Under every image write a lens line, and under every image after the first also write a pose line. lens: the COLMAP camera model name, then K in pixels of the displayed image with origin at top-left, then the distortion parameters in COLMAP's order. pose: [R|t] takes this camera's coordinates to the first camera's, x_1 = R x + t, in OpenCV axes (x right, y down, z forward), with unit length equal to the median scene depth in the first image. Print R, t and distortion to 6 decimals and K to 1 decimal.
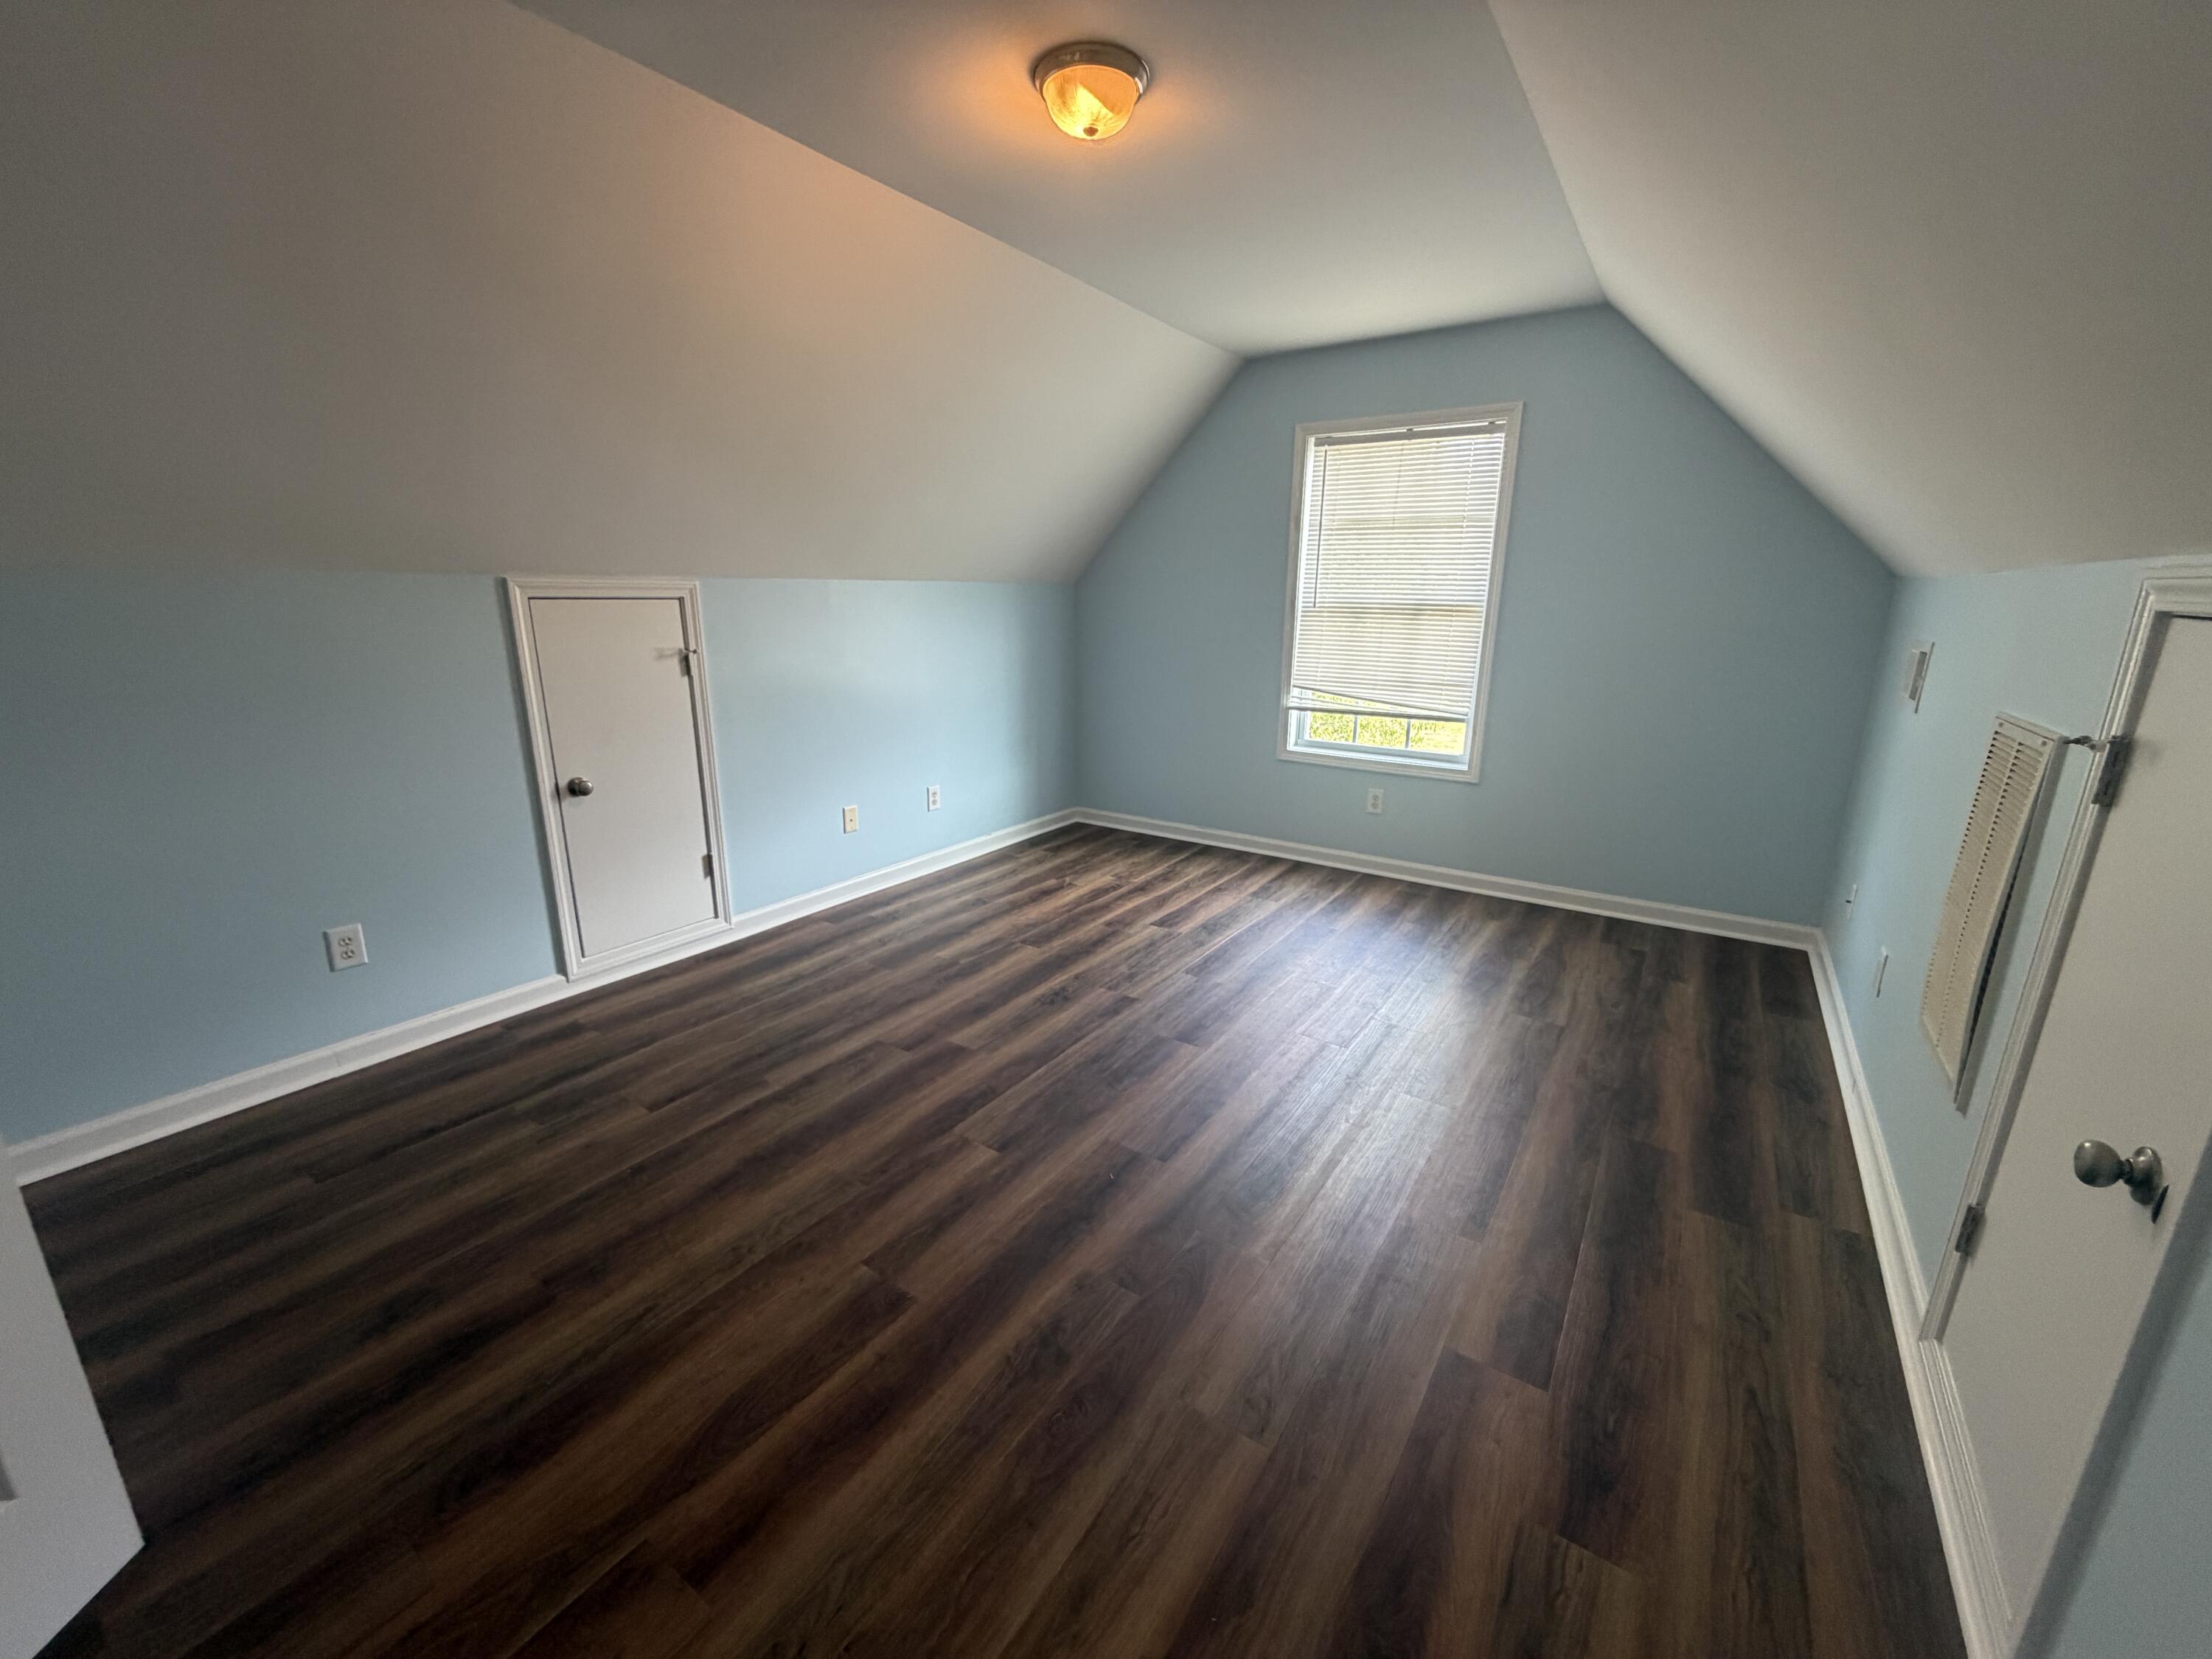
lens RADIAL K [[886.3, 0, 1104.0], [0, 886.3, 829.5], [0, 0, 1]] dist [-0.000677, 0.000013]
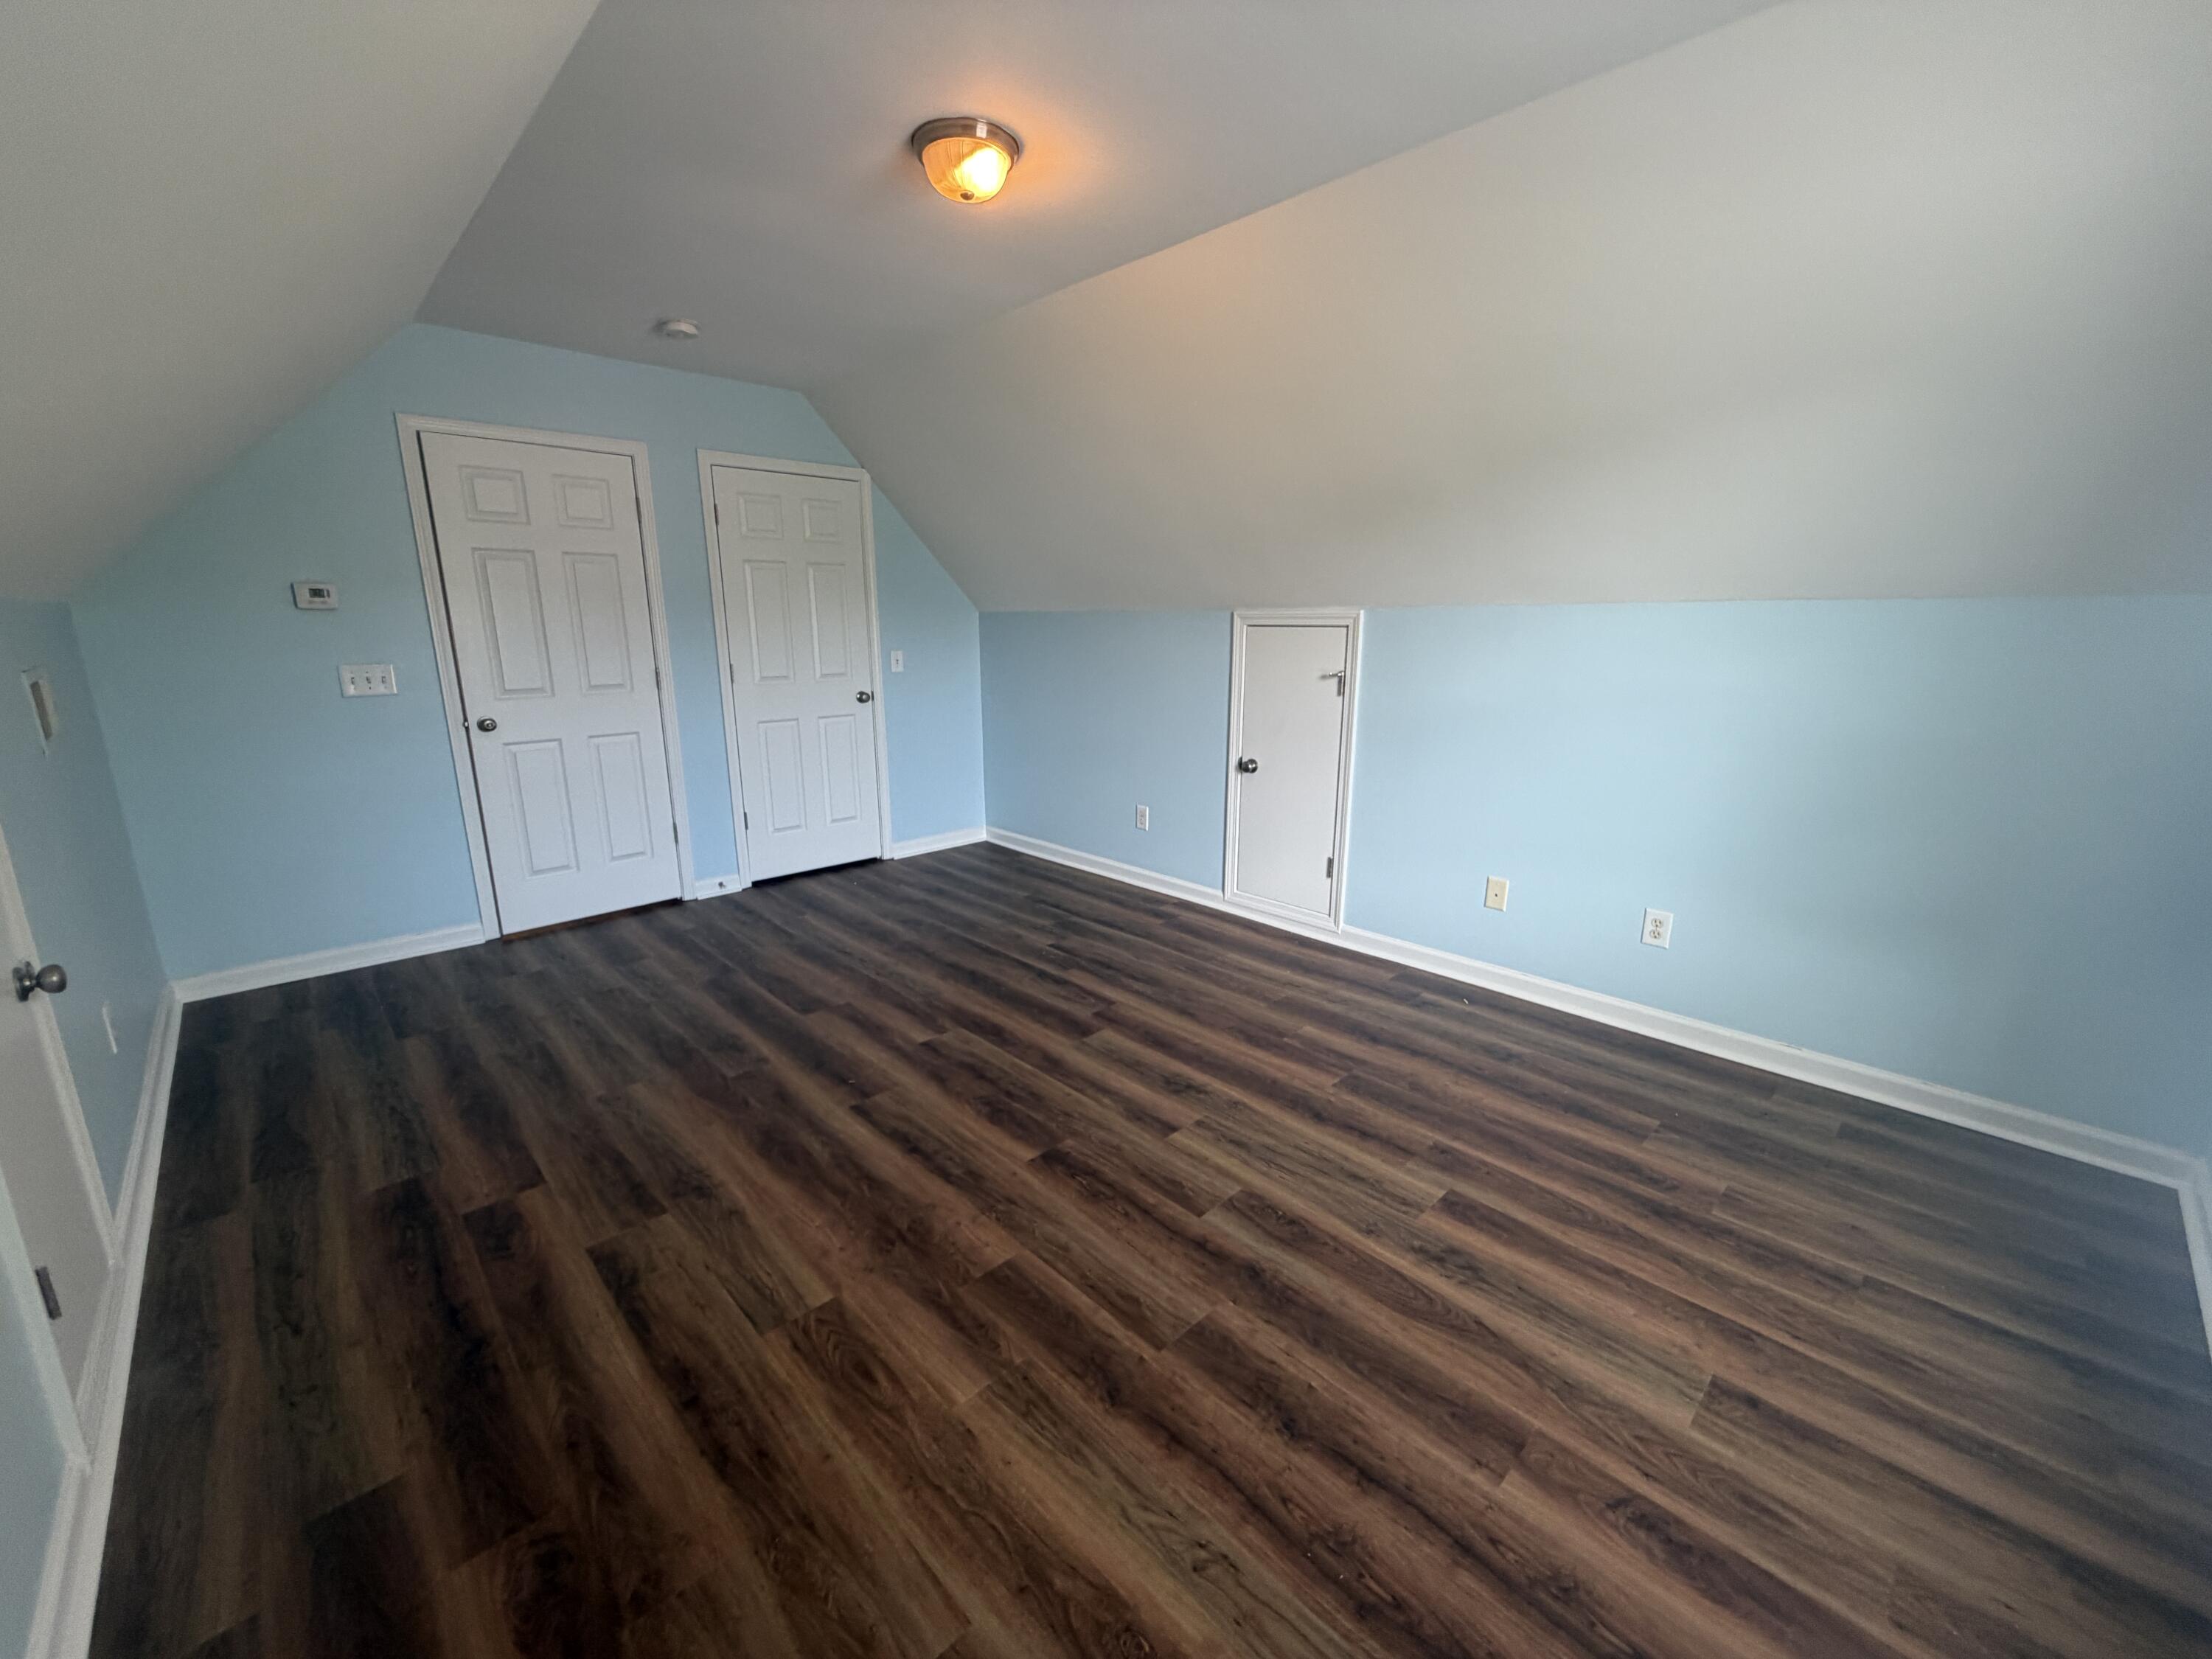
lens RADIAL K [[886.3, 0, 1104.0], [0, 886.3, 829.5], [0, 0, 1]] dist [-0.000677, 0.000013]
pose [[-0.210467, 0.218689, -0.952827, 0.665079], [-0.251255, 0.929817, 0.268907, -0.232773], [0.944762, 0.295999, -0.140749, 0.890268]]
